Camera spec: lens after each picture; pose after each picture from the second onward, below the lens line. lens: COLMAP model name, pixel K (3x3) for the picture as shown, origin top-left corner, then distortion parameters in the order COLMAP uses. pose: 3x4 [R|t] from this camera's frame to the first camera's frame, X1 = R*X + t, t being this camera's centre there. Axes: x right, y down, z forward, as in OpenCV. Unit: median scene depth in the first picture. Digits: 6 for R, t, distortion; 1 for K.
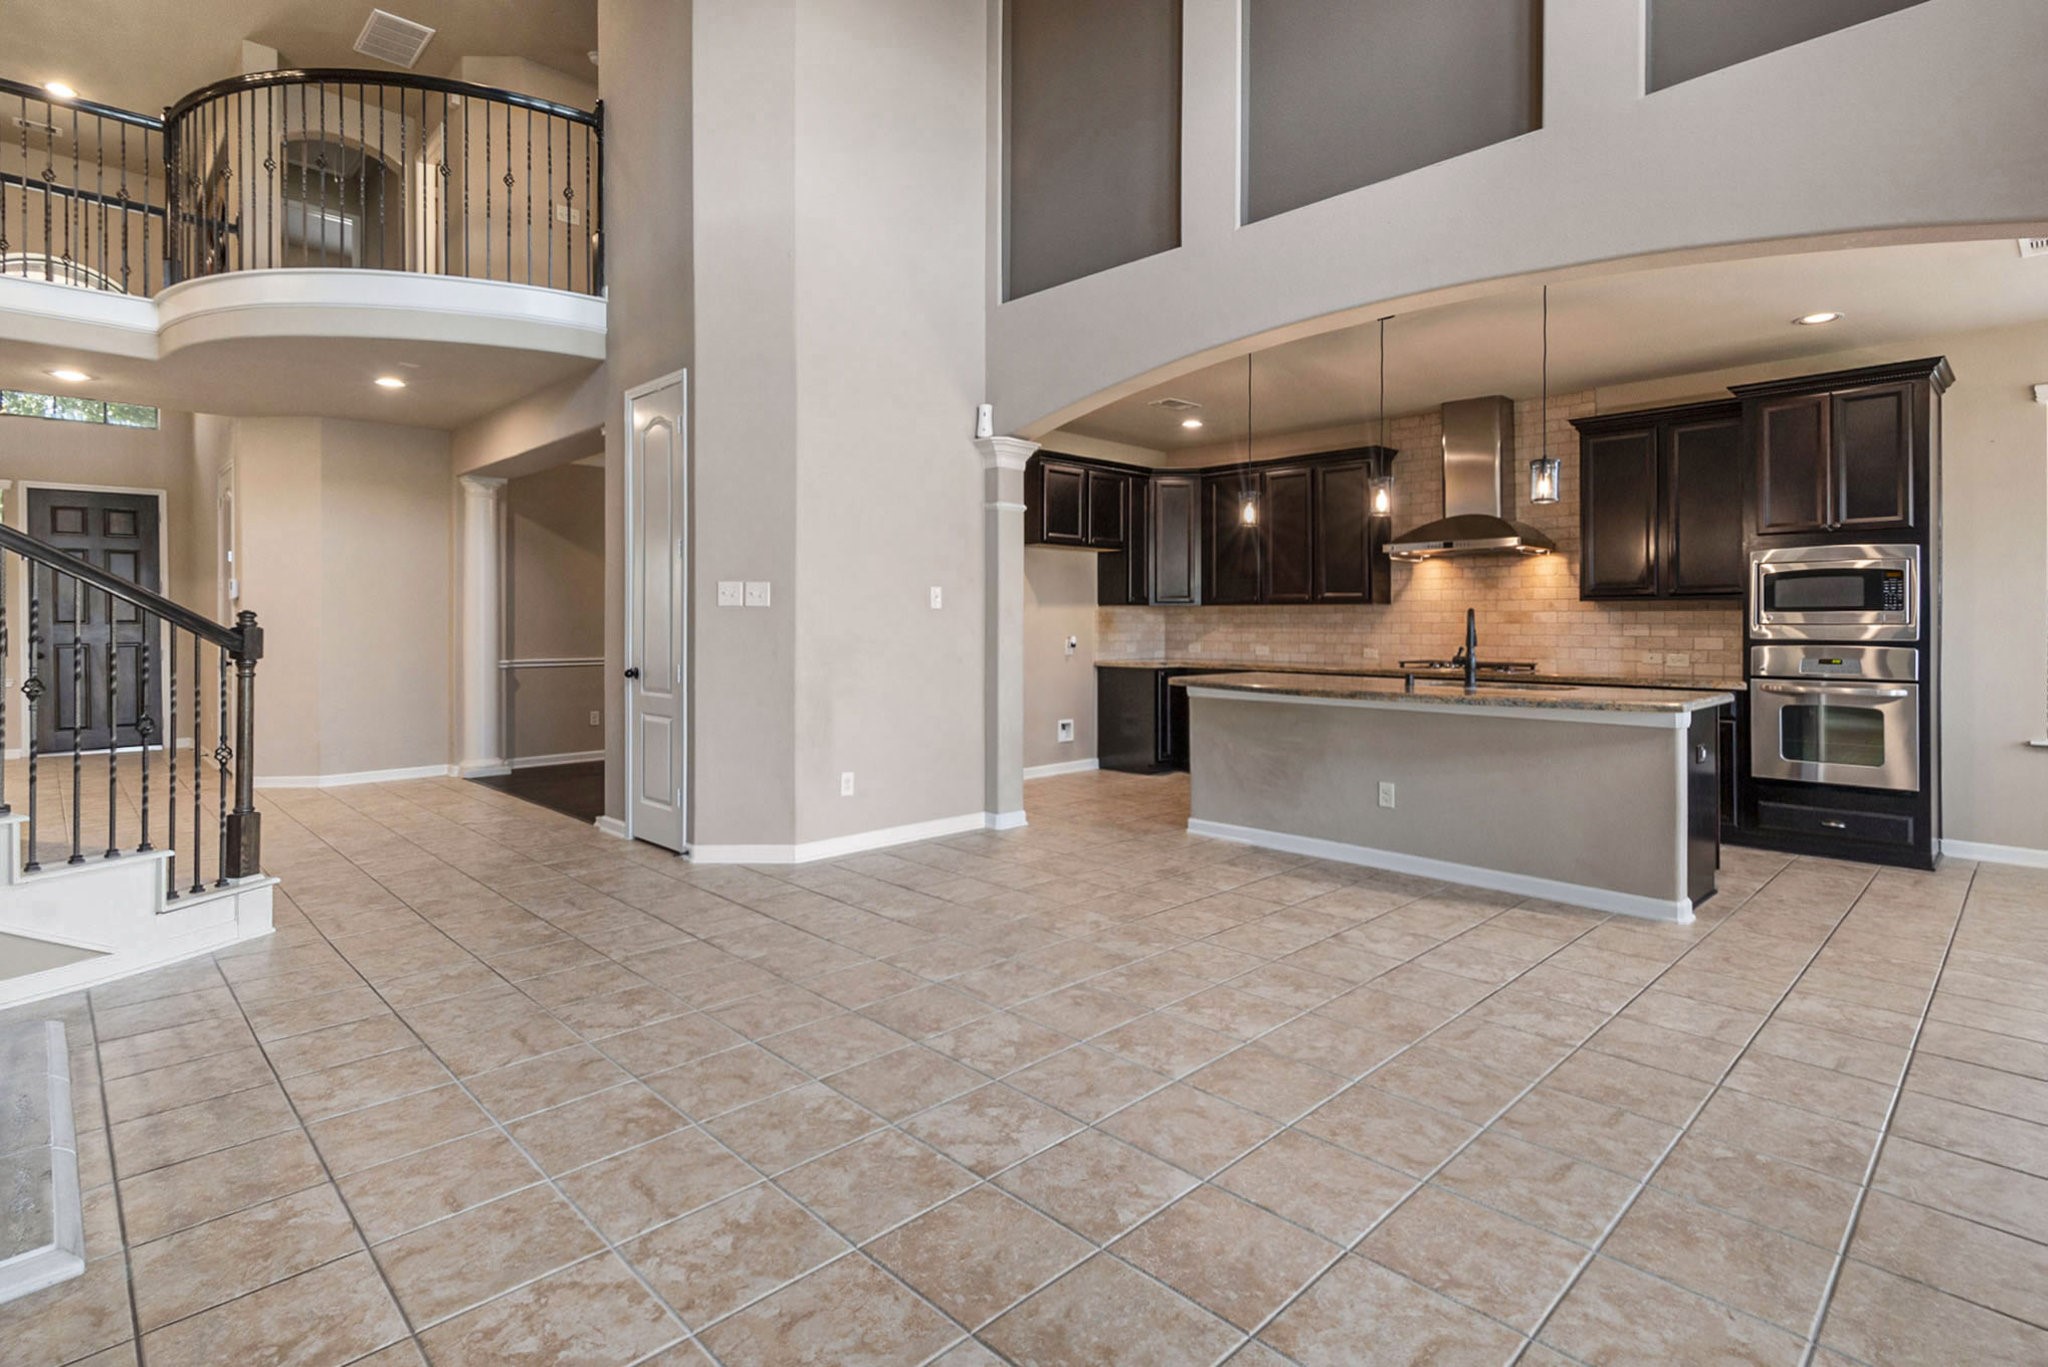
lens RADIAL K [[1008.2, 0, 1005.9], [0, 1008.2, 617.3], [0, 0, 1]] dist [-0.003064, -0.000481]
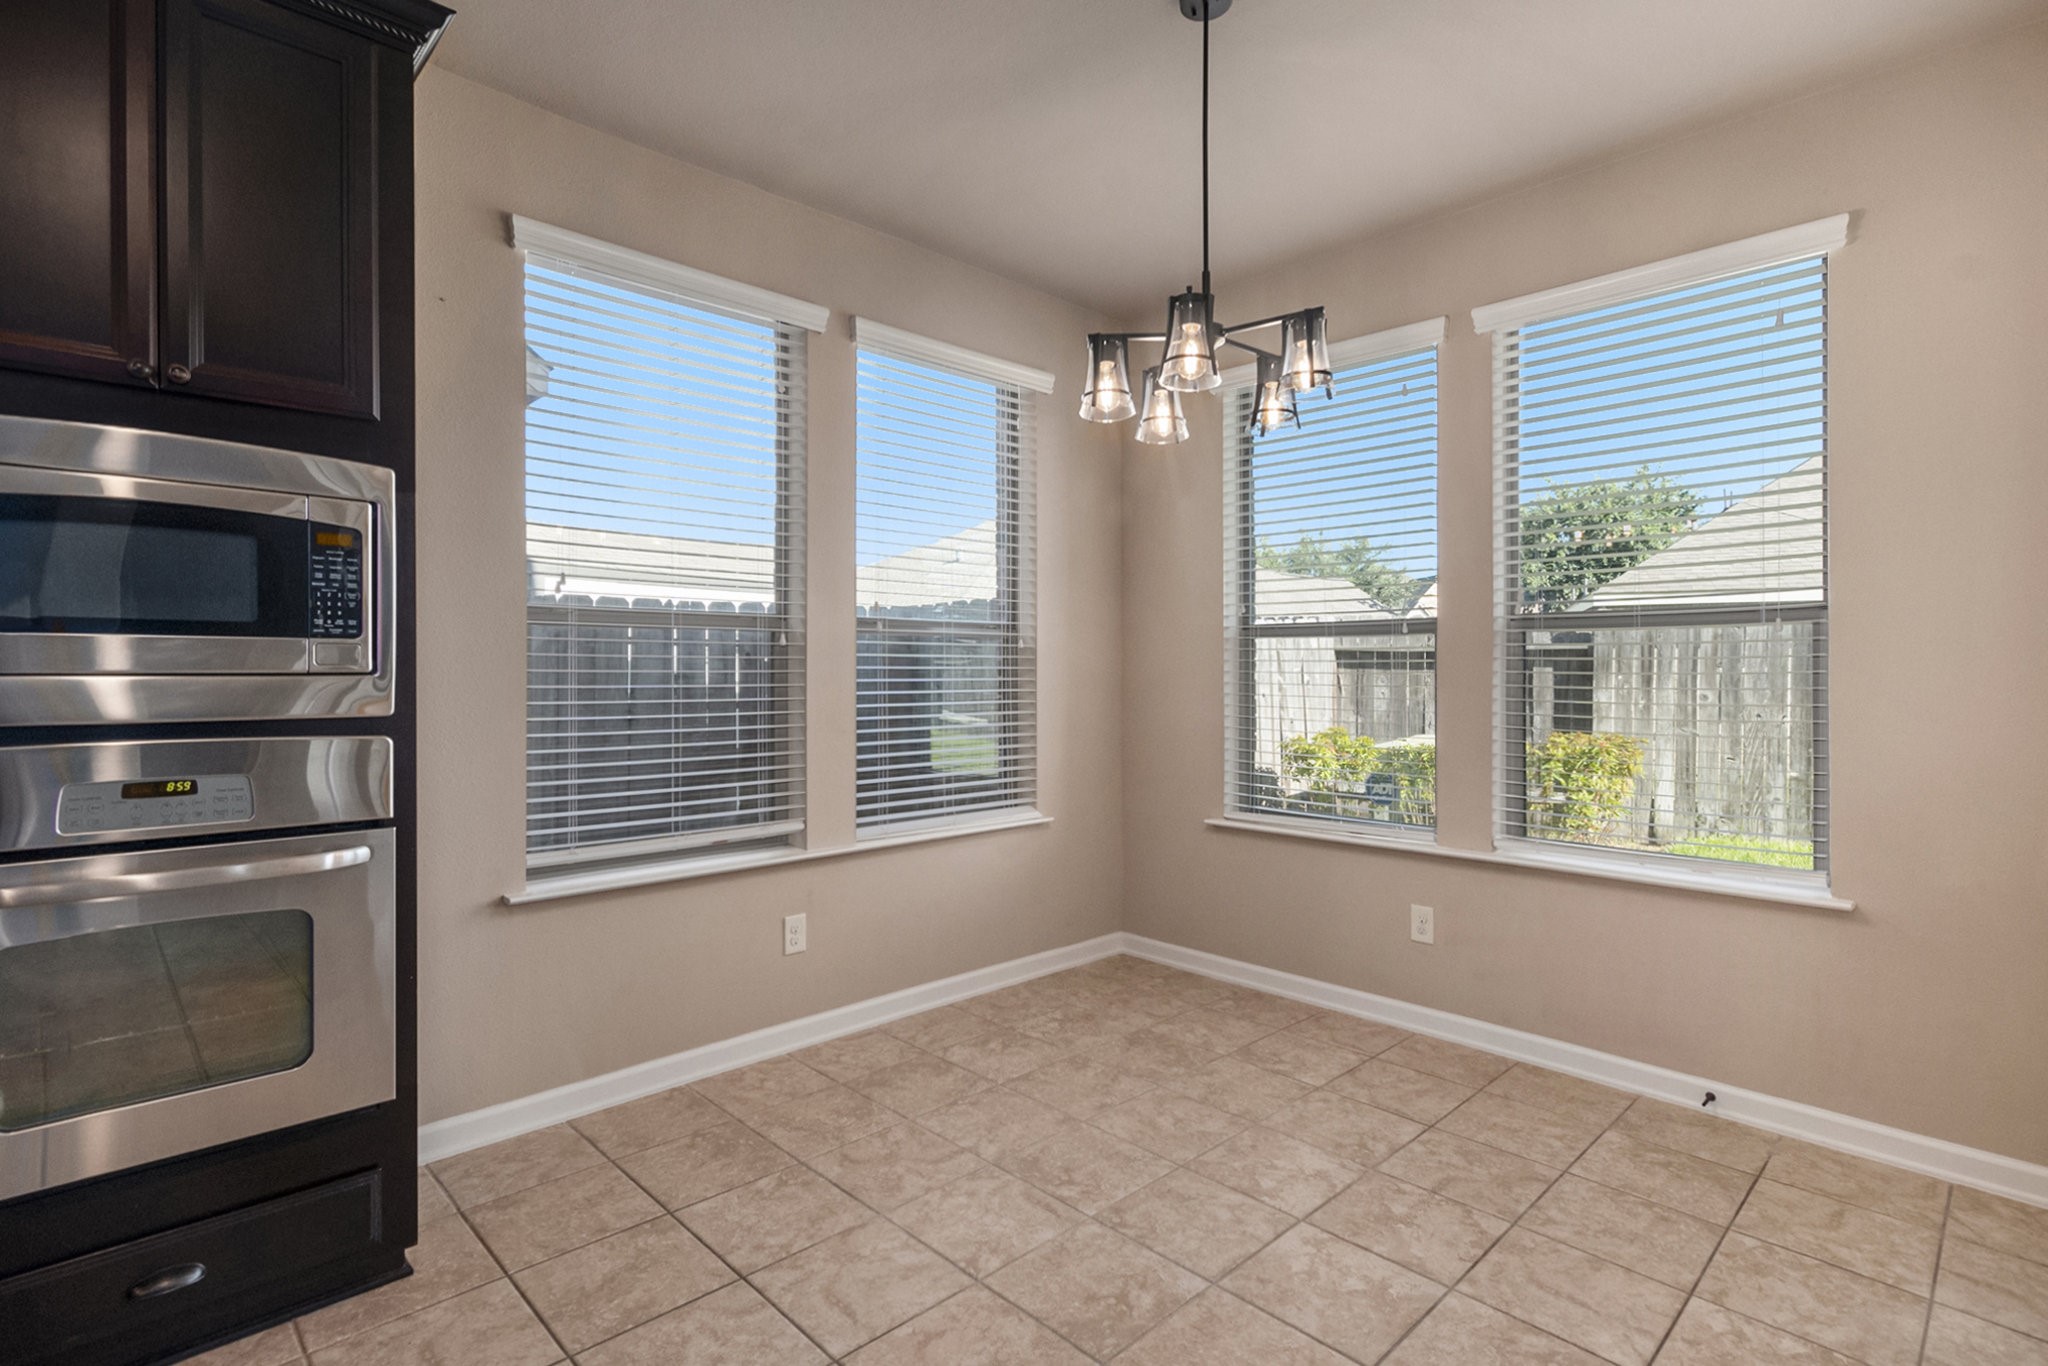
lens RADIAL K [[1008.2, 0, 1029.0], [0, 1008.2, 666.7], [0, 0, 1]] dist [-0.003064, -0.000481]
pose [[-0.023160, -0.001217, 0.999731, 0.366212], [-0.010662, 0.999943, 0.000970, 0.001446], [-0.999675, -0.010637, -0.023172, 0.549163]]
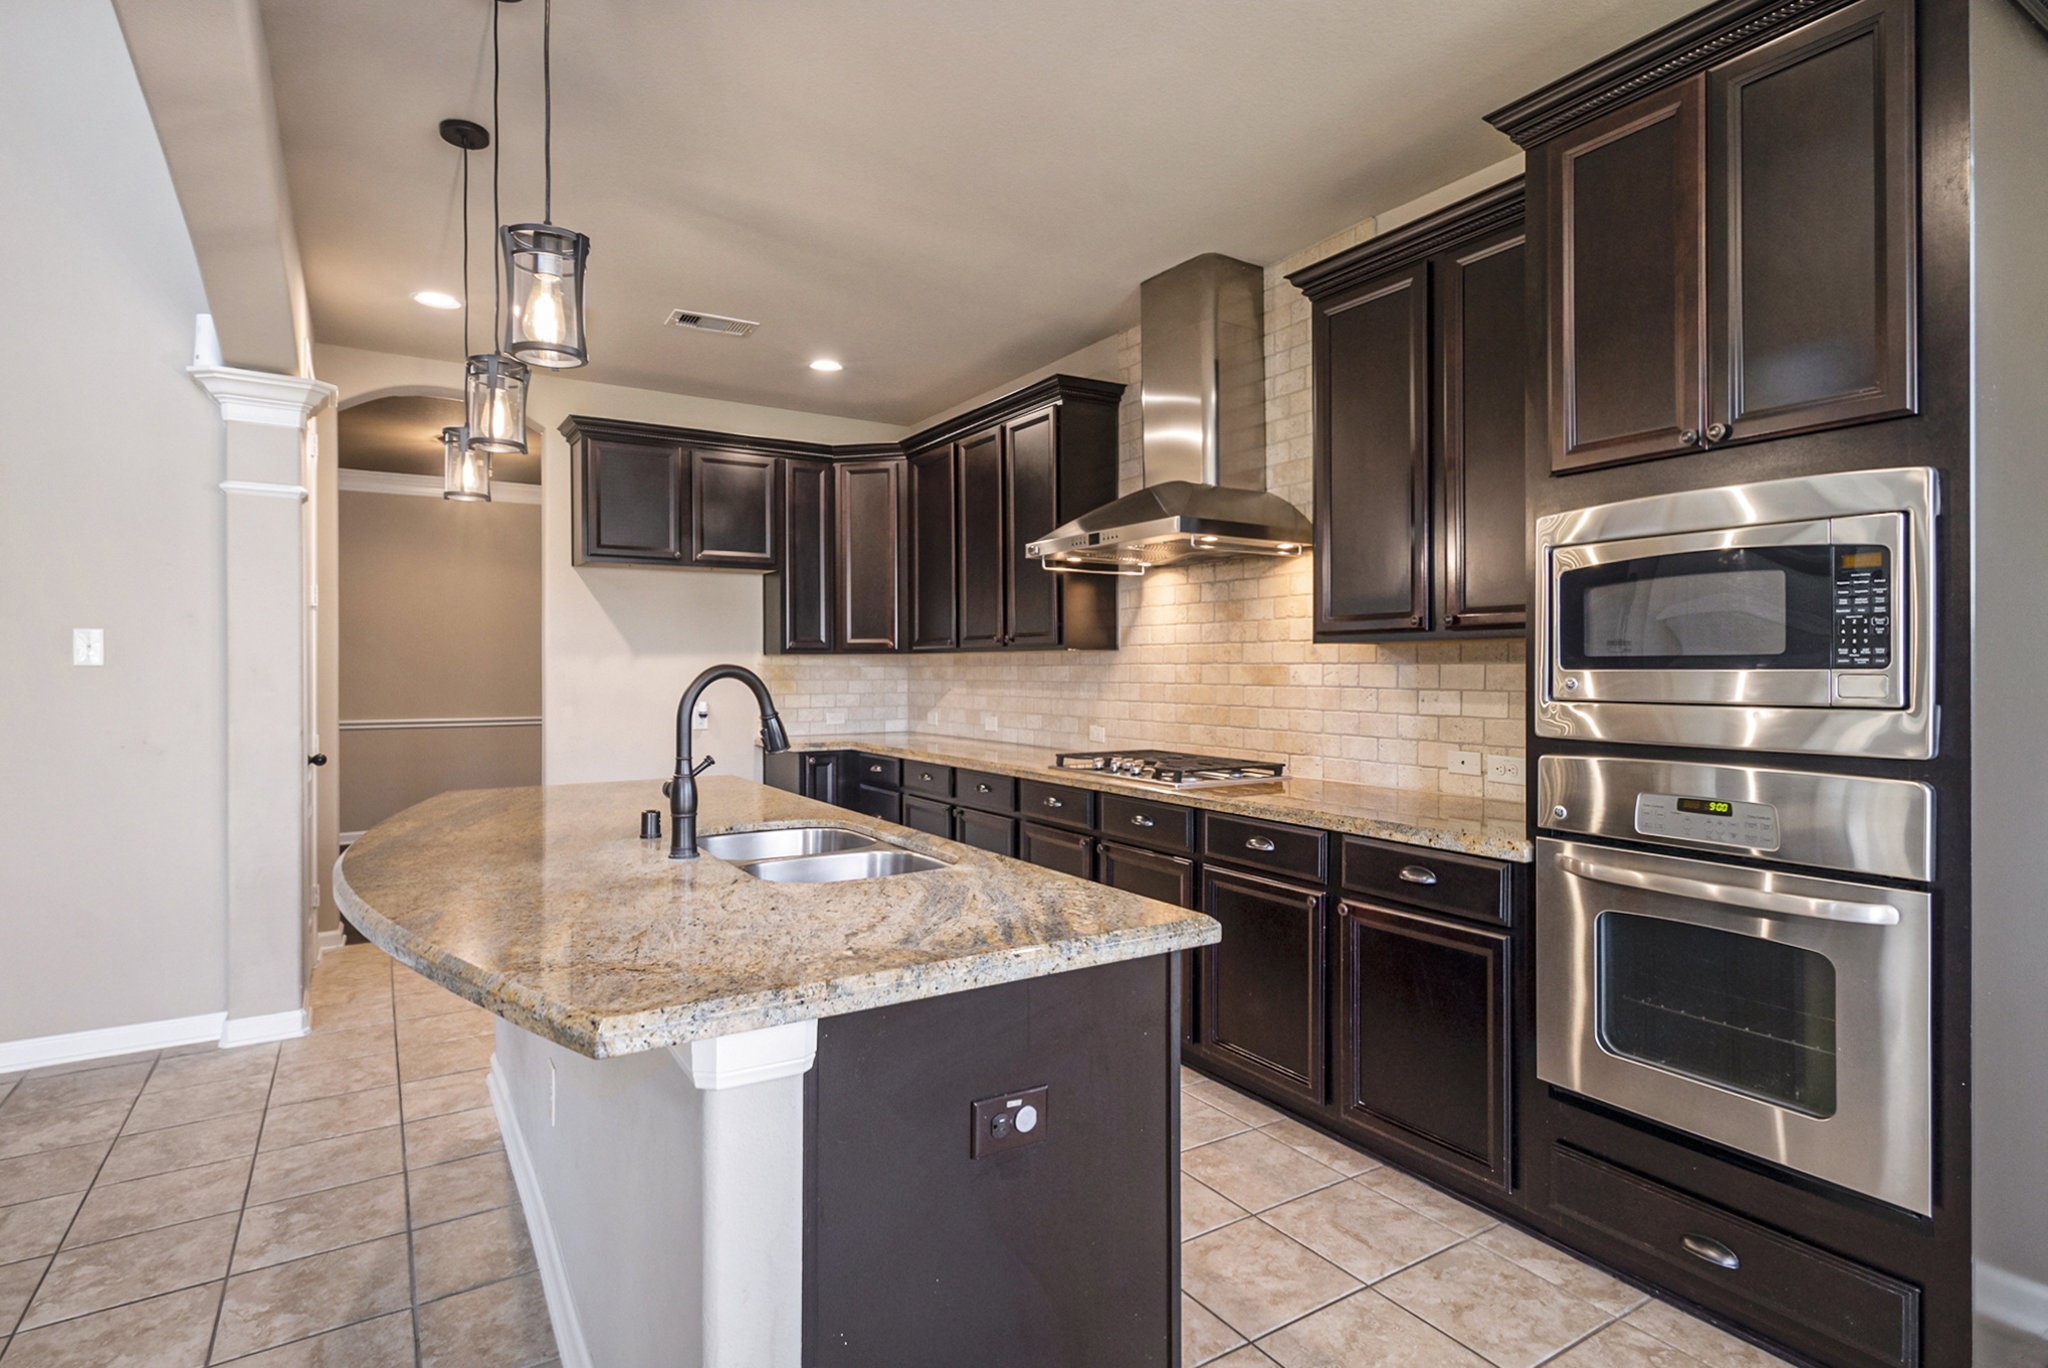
lens RADIAL K [[1035.9, 0, 1046.3], [0, 1035.9, 670.5], [0, 0, 1]] dist [-0.002502, -0.000735]
pose [[0.980911, -0.003280, -0.194429, 0.497510], [0.004802, 0.999961, 0.007357, -0.006563], [0.194397, -0.008150, 0.980889, 0.440649]]
